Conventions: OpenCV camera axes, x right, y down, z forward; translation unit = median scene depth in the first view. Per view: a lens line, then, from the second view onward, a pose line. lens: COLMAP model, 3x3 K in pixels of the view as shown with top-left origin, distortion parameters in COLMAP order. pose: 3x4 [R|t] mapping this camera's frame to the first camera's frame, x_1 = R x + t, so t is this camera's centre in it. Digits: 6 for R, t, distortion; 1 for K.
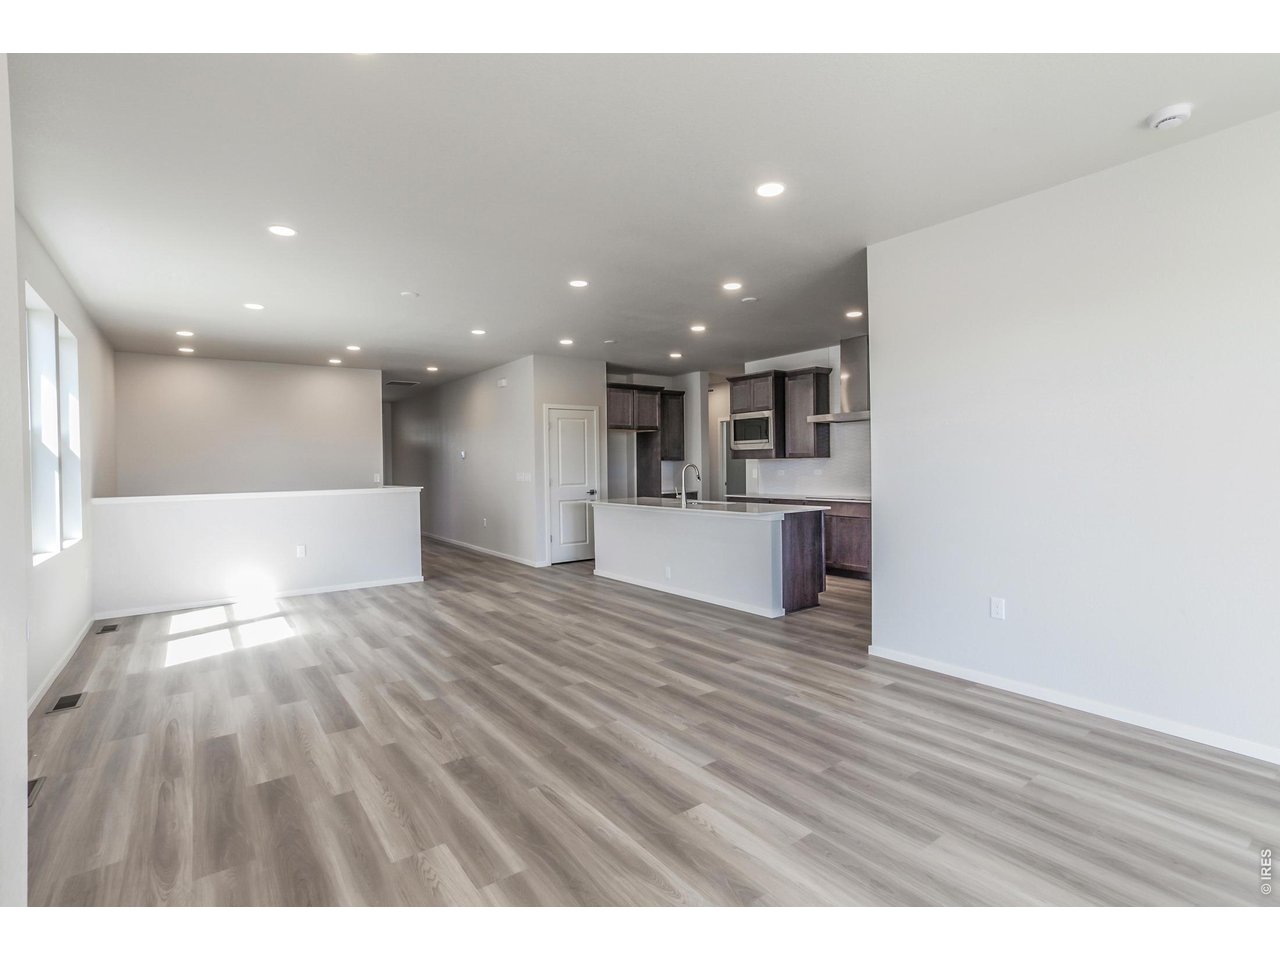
lens RADIAL K [[606.1, 0, 638.8], [0, 606.1, 471.3], [0, 0, 1]] dist [-0.003533, 0.005769]
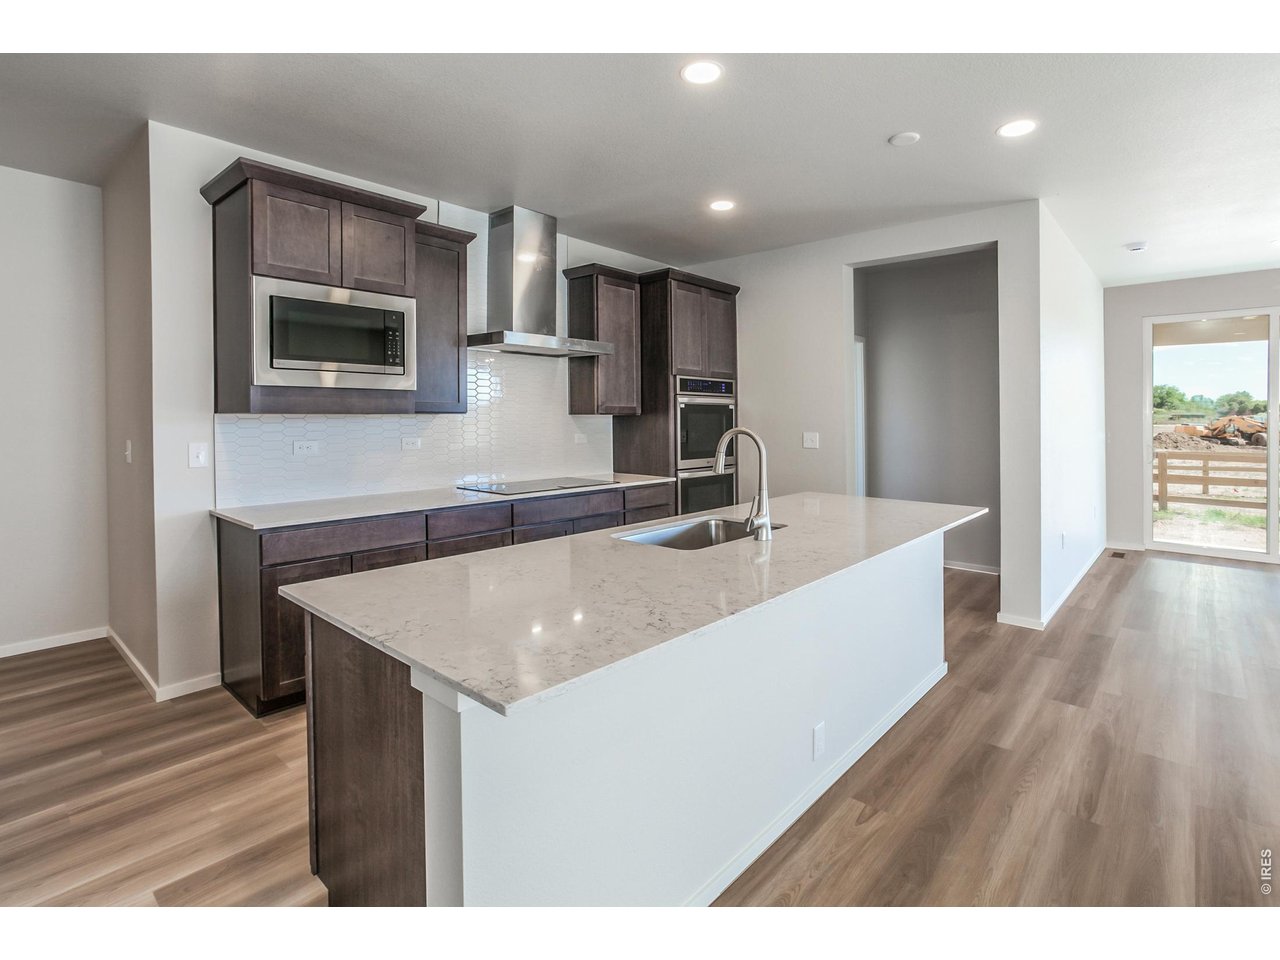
lens RADIAL K [[606.1, 0, 680.6], [0, 606.1, 414.2], [0, 0, 1]] dist [-0.003533, 0.005769]
pose [[-0.208149, 0.018075, 0.977930, -0.336748], [0.015286, 0.999767, -0.015225, -0.018620], [-0.977978, 0.011779, -0.208377, 1.392310]]
